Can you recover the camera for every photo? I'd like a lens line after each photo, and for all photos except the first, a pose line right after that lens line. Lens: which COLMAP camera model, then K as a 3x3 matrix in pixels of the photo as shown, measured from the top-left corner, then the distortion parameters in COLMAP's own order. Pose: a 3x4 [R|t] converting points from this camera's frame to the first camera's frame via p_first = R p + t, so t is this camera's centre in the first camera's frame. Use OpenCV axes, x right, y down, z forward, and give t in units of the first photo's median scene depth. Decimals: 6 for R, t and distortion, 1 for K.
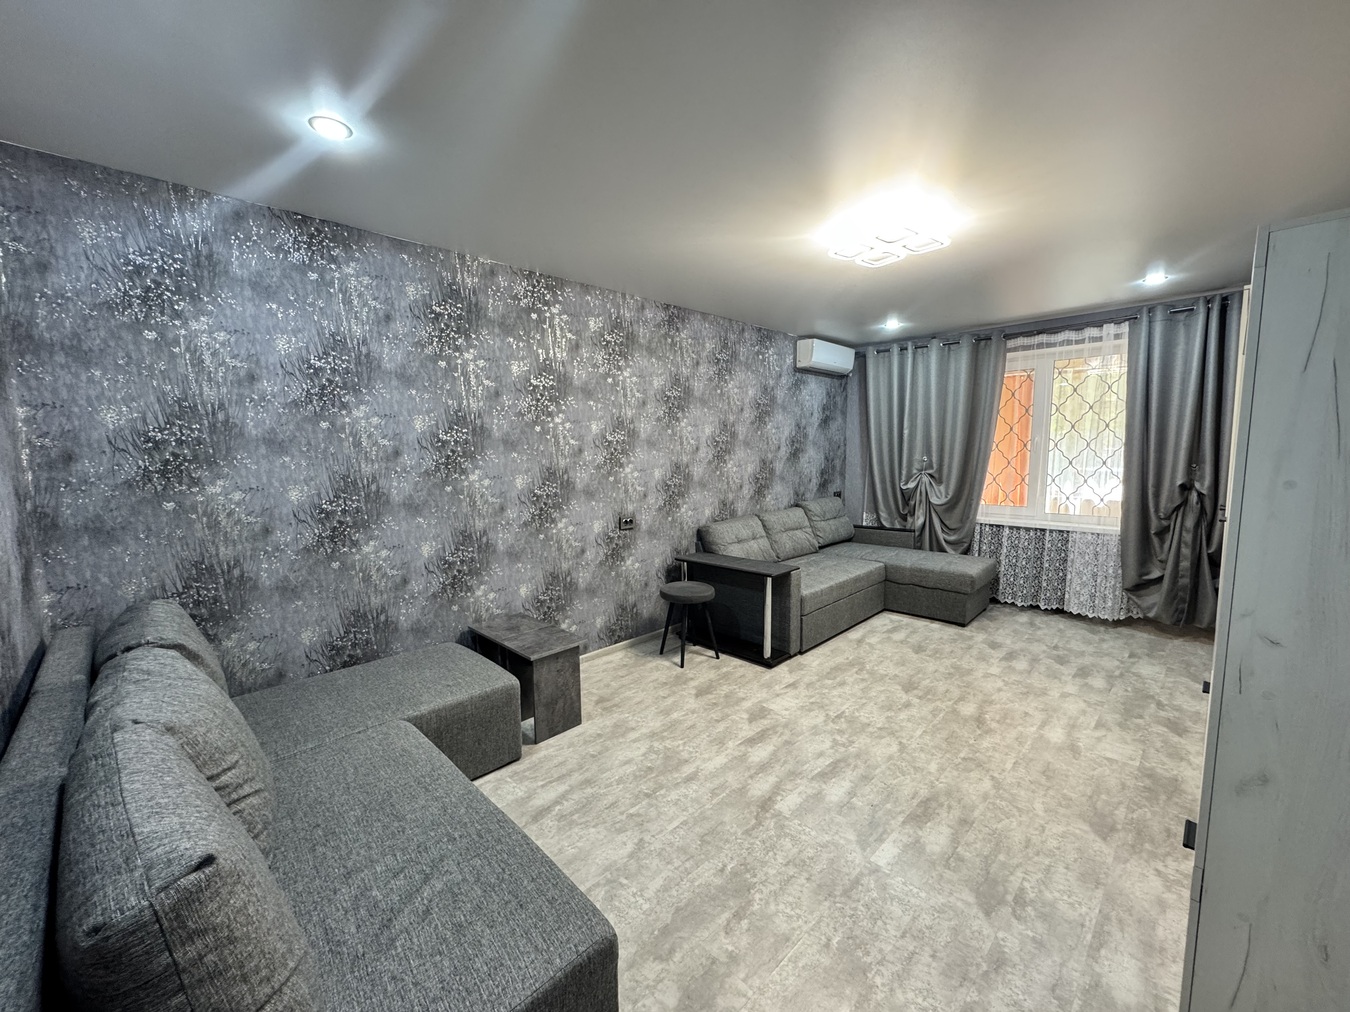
lens RADIAL K [[538.0, 0, 670.1], [0, 538.0, 497.6], [0, 0, 1]] dist [-0.003834, 0.000792]
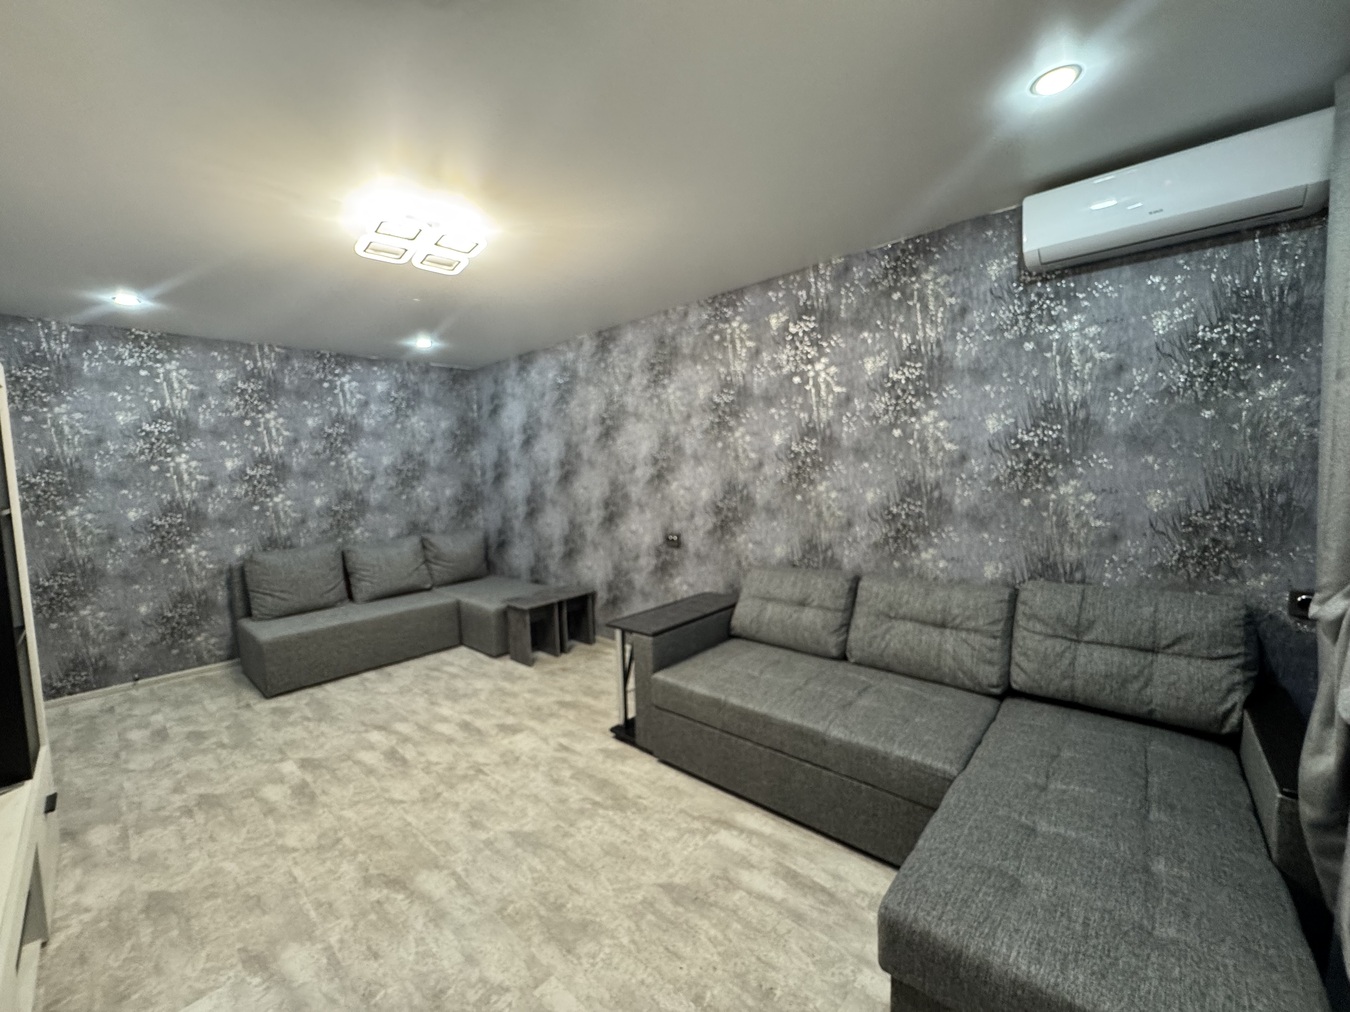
lens RADIAL K [[538.0, 0, 671.3], [0, 538.0, 512.8], [0, 0, 1]] dist [-0.003834, 0.000792]
pose [[0.056590, 0.094969, -0.993870, 0.939202], [-0.059873, 0.993997, 0.091572, -0.098798], [0.996601, 0.054324, 0.061936, 0.982588]]
